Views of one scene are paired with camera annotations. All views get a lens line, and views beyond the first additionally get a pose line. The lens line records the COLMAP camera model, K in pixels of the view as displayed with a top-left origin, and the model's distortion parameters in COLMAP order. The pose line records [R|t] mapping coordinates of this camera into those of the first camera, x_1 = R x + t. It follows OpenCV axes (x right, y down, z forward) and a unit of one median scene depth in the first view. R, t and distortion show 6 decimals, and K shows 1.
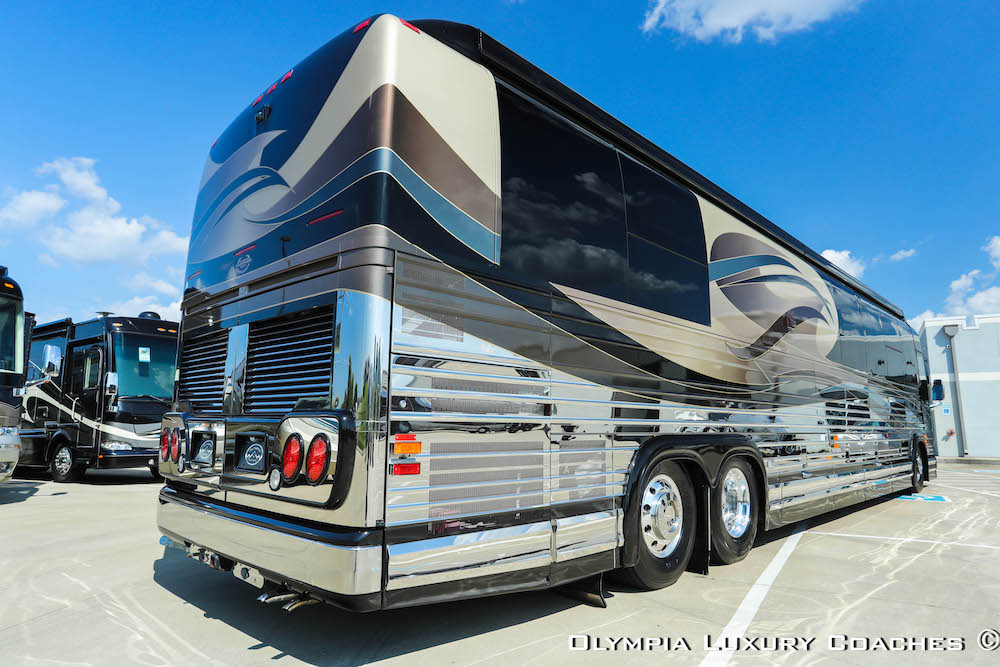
lens RADIAL K [[614.3, 0, 500.0], [0, 614.3, 333.5], [0, 0, 1]] dist [-0.065977, 0.055373]
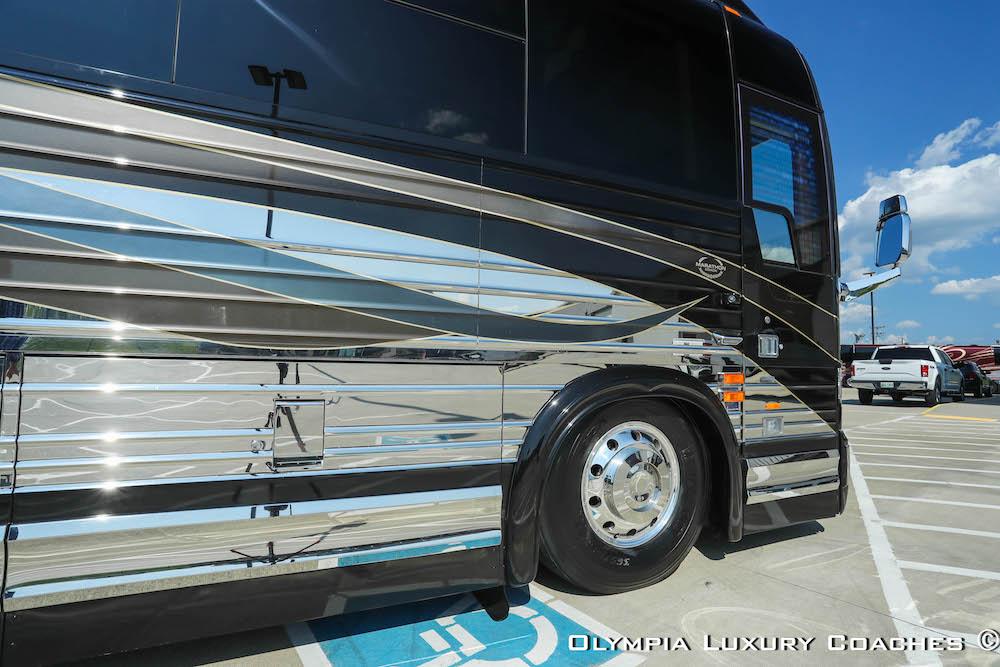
lens RADIAL K [[523.7, 0, 500.0], [0, 523.7, 333.5], [0, 0, 1]] dist [-0.045333, -0.000067]
pose [[0.937961, -0.018590, -0.346241, 1.832250], [0.048308, 0.995829, 0.077399, 0.339386], [0.343358, -0.089323, 0.934947, 1.986512]]
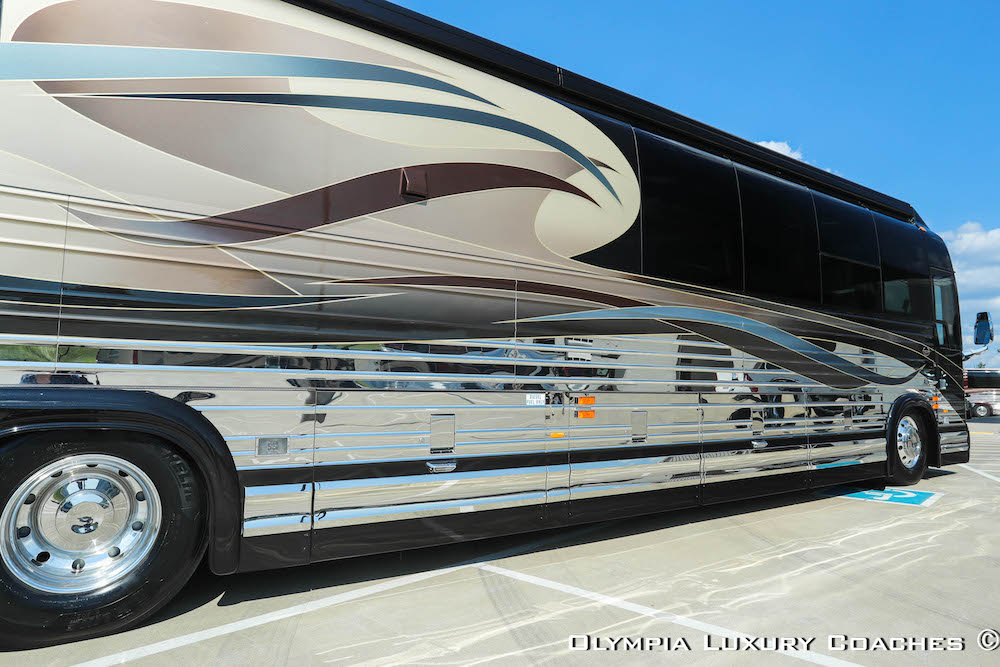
lens RADIAL K [[614.3, 0, 500.0], [0, 614.3, 333.5], [0, 0, 1]] dist [-0.065977, 0.055373]
pose [[0.976891, -0.018527, -0.212933, 1.032646], [0.031960, 0.997697, 0.059819, 0.126641], [0.211335, -0.065242, 0.975234, 0.735575]]
